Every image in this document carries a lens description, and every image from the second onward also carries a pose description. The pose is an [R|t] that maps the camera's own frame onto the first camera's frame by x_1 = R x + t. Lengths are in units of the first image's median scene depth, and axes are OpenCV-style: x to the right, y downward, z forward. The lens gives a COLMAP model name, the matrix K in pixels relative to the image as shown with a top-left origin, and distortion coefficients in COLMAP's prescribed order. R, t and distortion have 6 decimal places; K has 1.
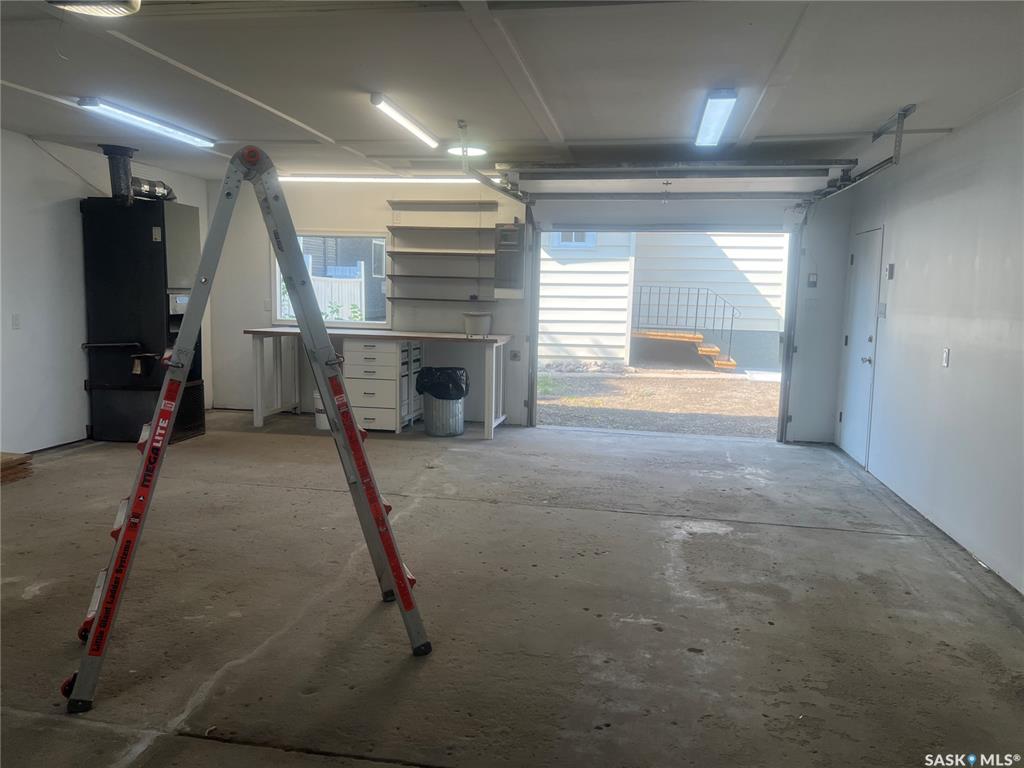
lens RADIAL K [[777.8, 0, 511.3], [0, 777.8, 385.3], [0, 0, 1]] dist [0.027278, -0.019456]
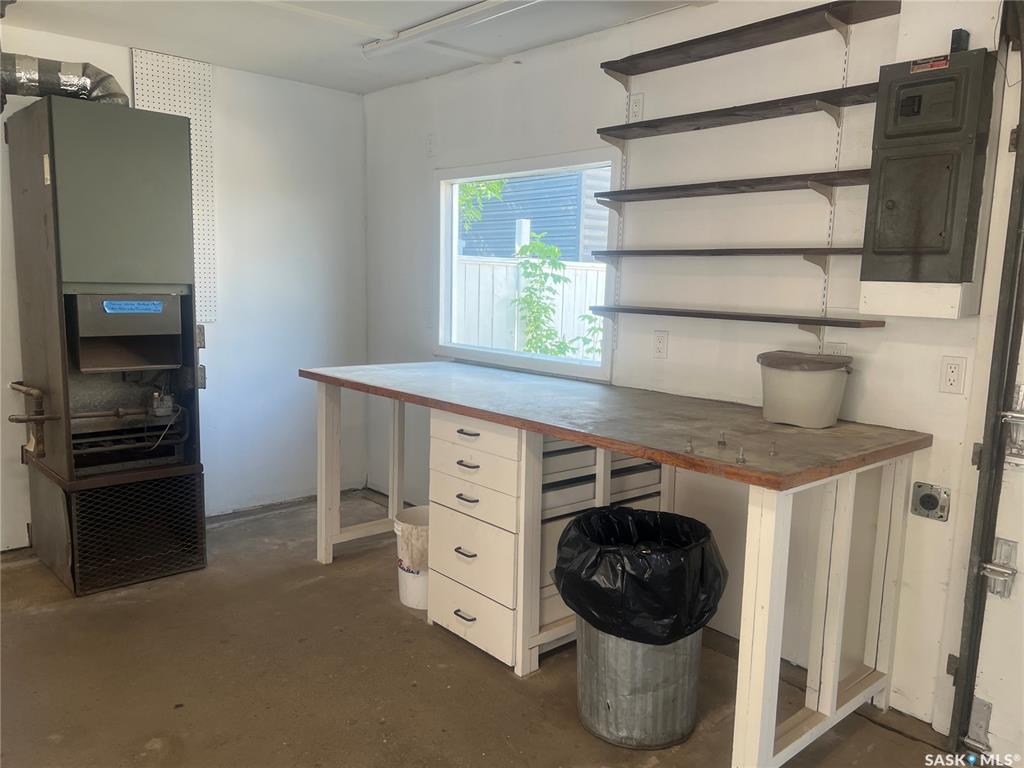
lens RADIAL K [[777.8, 0, 513.4], [0, 777.8, 385.7], [0, 0, 1]] dist [0.027278, -0.019456]
pose [[0.781080, 0.078009, -0.619539, 0.070080], [-0.079184, 0.996530, 0.025647, -0.084384], [0.619390, 0.029026, 0.784547, 0.709564]]
